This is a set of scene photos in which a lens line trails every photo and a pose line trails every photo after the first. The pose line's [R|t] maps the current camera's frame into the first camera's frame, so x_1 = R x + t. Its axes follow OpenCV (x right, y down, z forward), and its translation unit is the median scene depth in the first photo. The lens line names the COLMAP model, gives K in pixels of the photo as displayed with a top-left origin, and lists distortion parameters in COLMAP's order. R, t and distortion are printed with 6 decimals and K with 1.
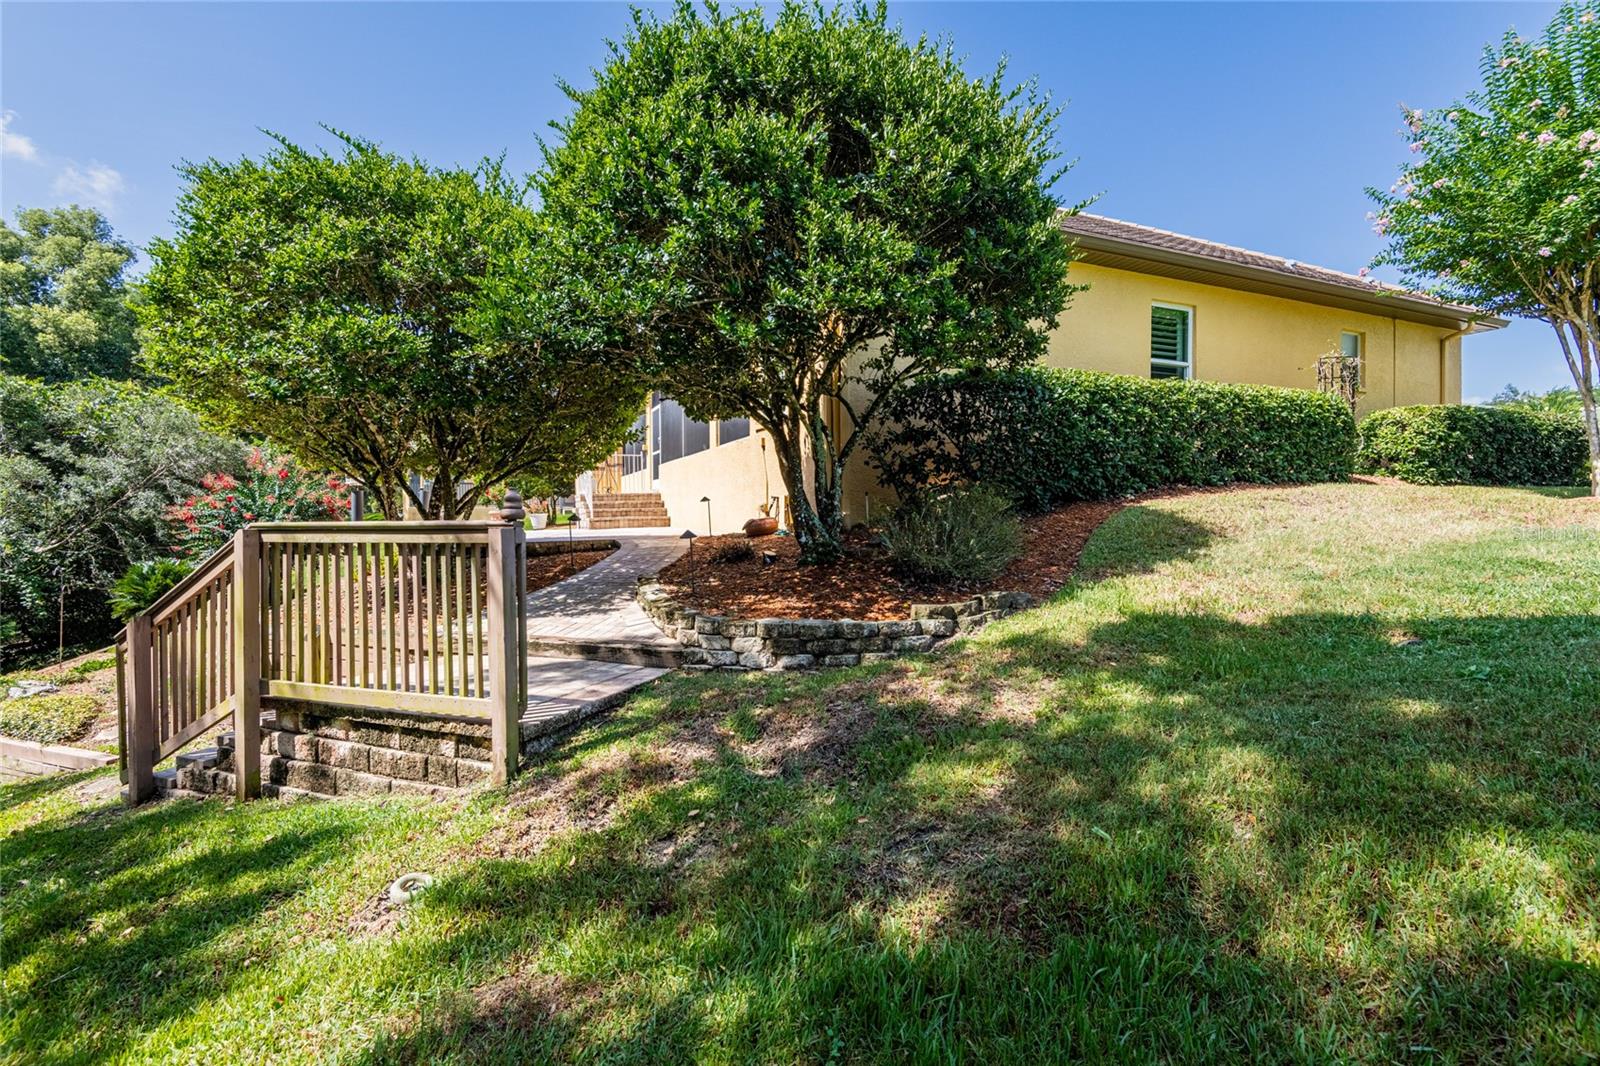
lens RADIAL K [[722.6, 0, 817.1], [0, 722.6, 527.3], [0, 0, 1]] dist [0.027082, -0.017014]
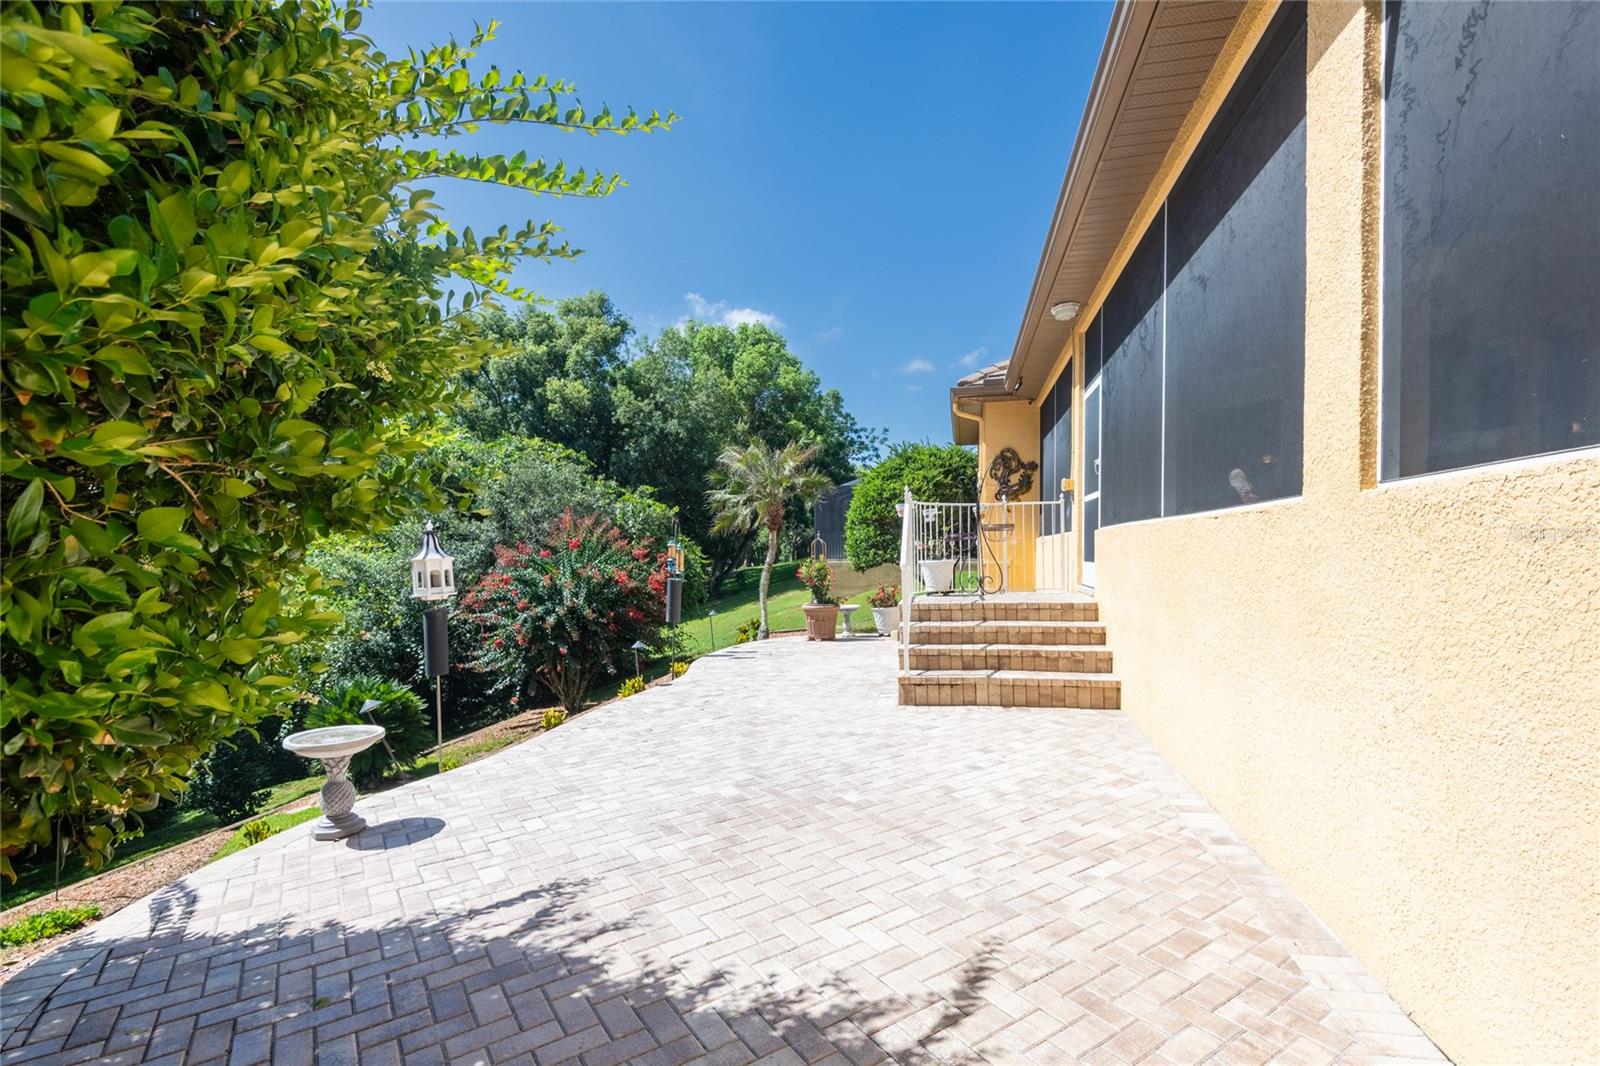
lens RADIAL K [[738.4, 0, 800.2], [0, 738.4, 558.3], [0, 0, 1]] dist [0.002609, 0.000841]
pose [[0.797313, 0.012516, -0.603436, -0.100800], [-0.007860, 0.999916, 0.010353, -0.070995], [0.603515, -0.003511, 0.797344, 0.564878]]
